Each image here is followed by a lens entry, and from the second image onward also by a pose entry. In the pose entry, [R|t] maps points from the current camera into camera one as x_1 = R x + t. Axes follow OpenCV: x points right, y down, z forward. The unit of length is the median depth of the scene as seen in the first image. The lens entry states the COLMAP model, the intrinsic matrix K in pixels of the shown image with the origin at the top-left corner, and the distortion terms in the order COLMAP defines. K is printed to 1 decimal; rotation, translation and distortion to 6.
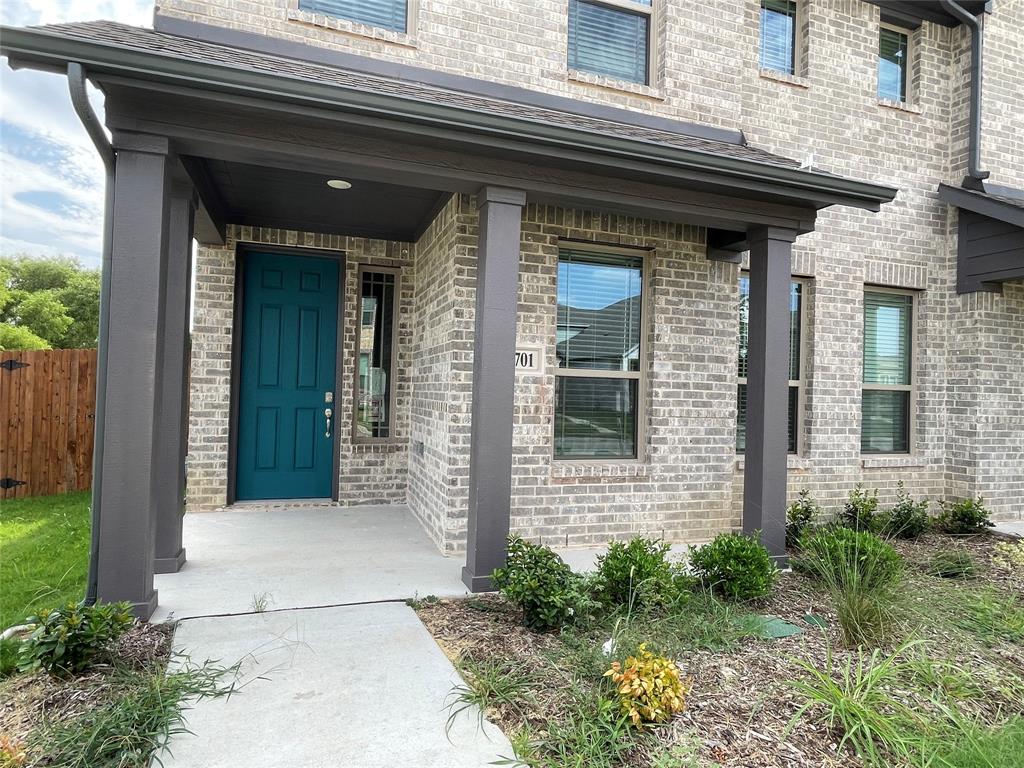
lens RADIAL K [[611.4, 0, 516.7], [0, 611.4, 382.1], [0, 0, 1]] dist [-0.001109, -0.000502]
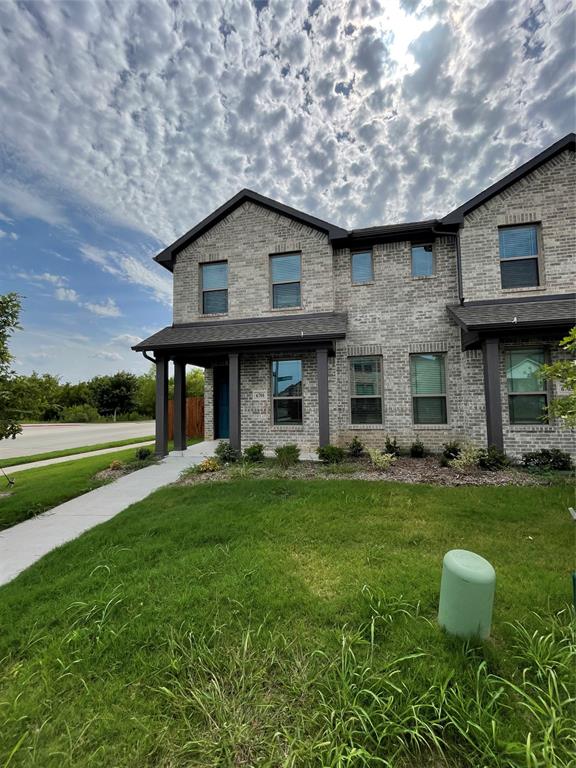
lens RADIAL K [[311.1, 0, 290.6], [0, 311.1, 384.7], [0, 0, 1]] dist [-0.003339, 0.000889]
pose [[0.853781, -0.076294, -0.515012, 0.879086], [0.050747, 0.996689, -0.063521, 0.018773], [0.518153, 0.028098, 0.854826, -0.337627]]
